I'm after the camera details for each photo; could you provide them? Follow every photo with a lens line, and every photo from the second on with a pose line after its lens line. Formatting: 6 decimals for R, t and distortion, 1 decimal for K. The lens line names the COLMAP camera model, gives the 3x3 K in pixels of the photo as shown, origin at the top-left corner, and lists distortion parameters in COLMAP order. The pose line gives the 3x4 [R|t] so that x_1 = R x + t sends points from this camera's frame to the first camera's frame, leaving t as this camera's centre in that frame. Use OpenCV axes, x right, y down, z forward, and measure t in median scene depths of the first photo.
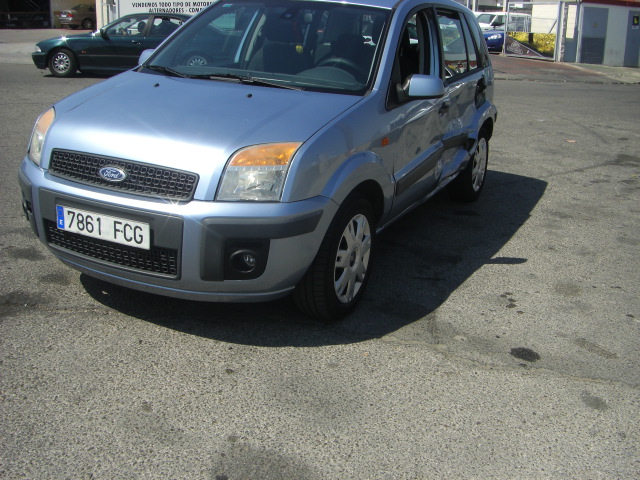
lens RADIAL K [[725.0, 0, 314.6], [0, 725.0, 237.0], [0, 0, 1]] dist [-0.142925, 0.000000]
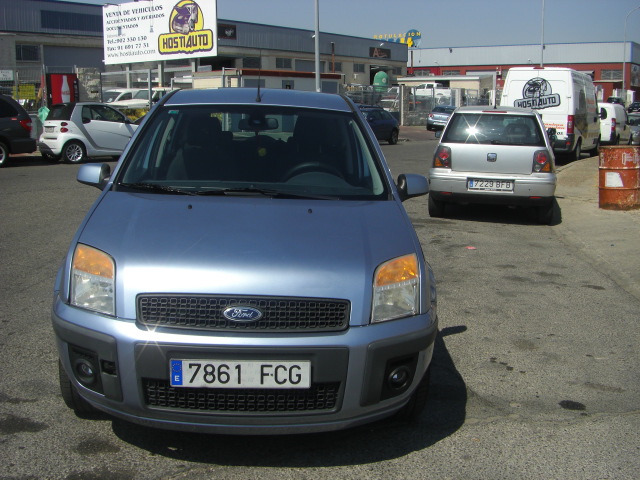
lens RADIAL K [[725.0, 0, 321.8], [0, 725.0, 240.0], [0, 0, 1]] dist [-0.142925, 0.000000]
pose [[0.864435, -0.115683, 0.489254, -0.619905], [0.159897, 0.985897, -0.049400, -0.116576], [-0.476640, 0.120933, 0.870741, 0.152673]]
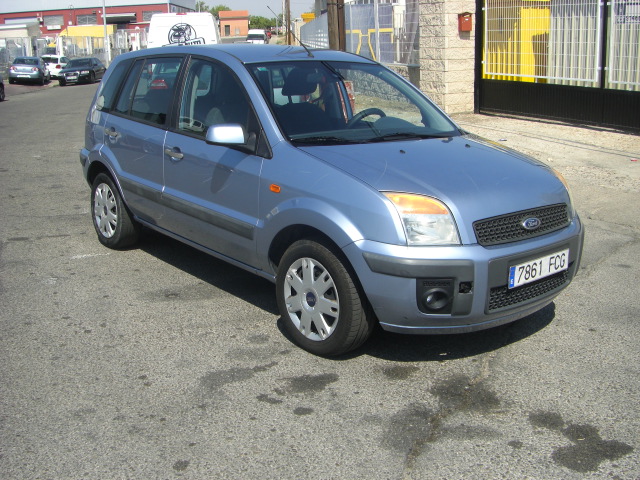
lens RADIAL K [[725.0, 0, 319.9], [0, 725.0, 243.3], [0, 0, 1]] dist [-0.142925, 0.000000]
pose [[0.381994, -0.279439, 0.880905, -1.440240], [0.286194, 0.942102, 0.174747, -0.356660], [-0.878734, 0.185357, 0.439851, 0.782905]]
